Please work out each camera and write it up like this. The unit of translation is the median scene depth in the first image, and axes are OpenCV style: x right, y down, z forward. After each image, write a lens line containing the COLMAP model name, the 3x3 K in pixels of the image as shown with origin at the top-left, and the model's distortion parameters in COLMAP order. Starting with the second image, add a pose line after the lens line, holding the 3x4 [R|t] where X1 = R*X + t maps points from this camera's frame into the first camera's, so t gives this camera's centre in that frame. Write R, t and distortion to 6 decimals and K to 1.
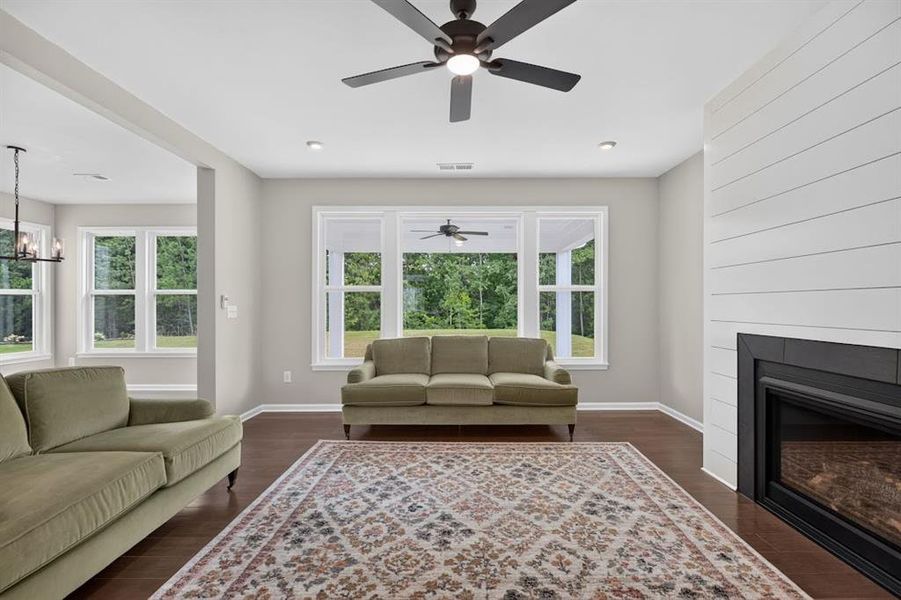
lens RADIAL K [[406.5, 0, 458.4], [0, 406.5, 304.8], [0, 0, 1]] dist [-0.005846, -0.000521]
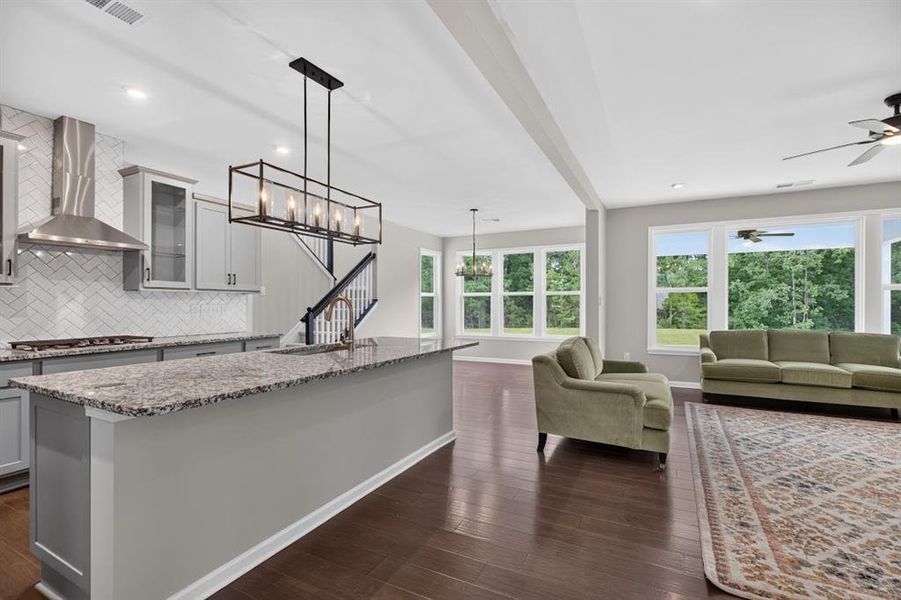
lens RADIAL K [[406.5, 0, 458.4], [0, 406.5, 304.8], [0, 0, 1]] dist [-0.005846, -0.000521]
pose [[0.892246, 0.001574, -0.451546, -0.545101], [0.000008, 0.999994, 0.003500, 0.001992], [0.451549, -0.003127, 0.892241, -0.748739]]
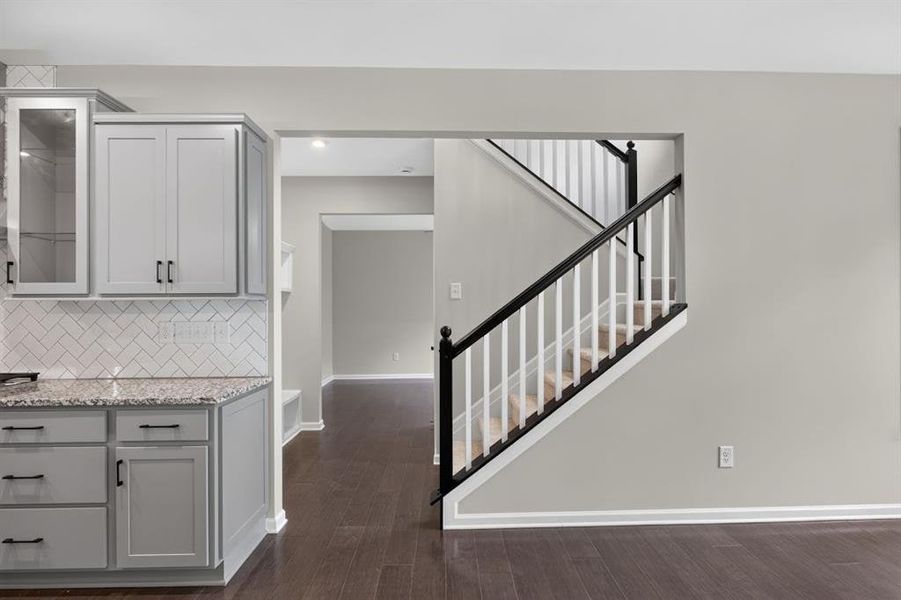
lens RADIAL K [[475.6, 0, 459.4], [0, 475.6, 304.4], [0, 0, 1]] dist [-0.004785, -0.001234]
pose [[0.025453, -0.002559, -0.999673, -1.132630], [0.008737, 0.999959, -0.002337, -0.023136], [0.999638, -0.008674, 0.025474, 0.785607]]
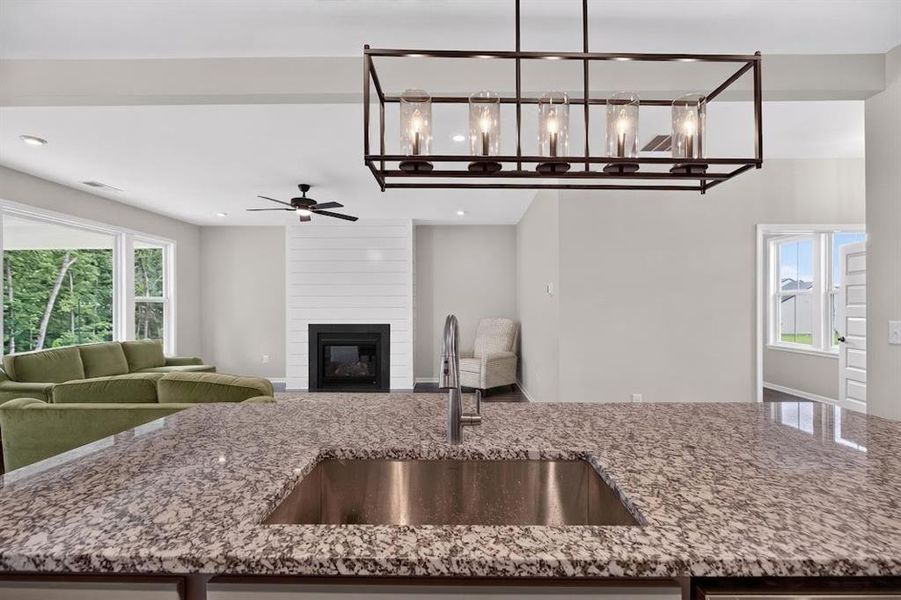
lens RADIAL K [[406.5, 0, 457.3], [0, 406.5, 309.8], [0, 0, 1]] dist [-0.003087, 0.000505]
pose [[0.015877, -0.004747, 0.999863, -1.706296], [0.002452, 0.999986, 0.004709, -0.024630], [-0.999871, 0.002376, 0.015889, 0.056472]]
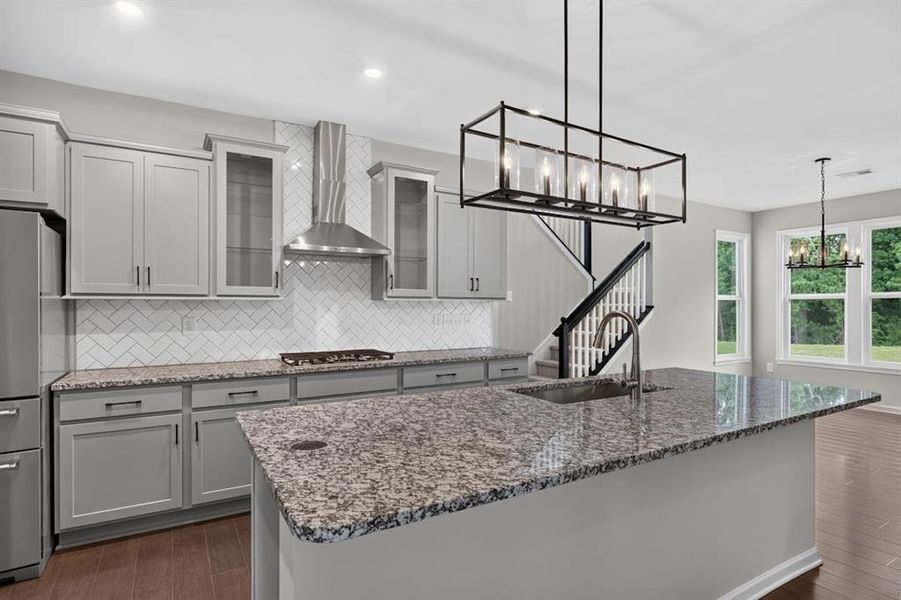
lens RADIAL K [[475.6, 0, 459.4], [0, 475.6, 304.4], [0, 0, 1]] dist [-0.004785, -0.001234]
pose [[0.518074, -0.002609, -0.855332, -0.760437], [0.000886, 0.999996, -0.002514, -0.023851], [0.855335, 0.000544, 0.518074, -0.573450]]
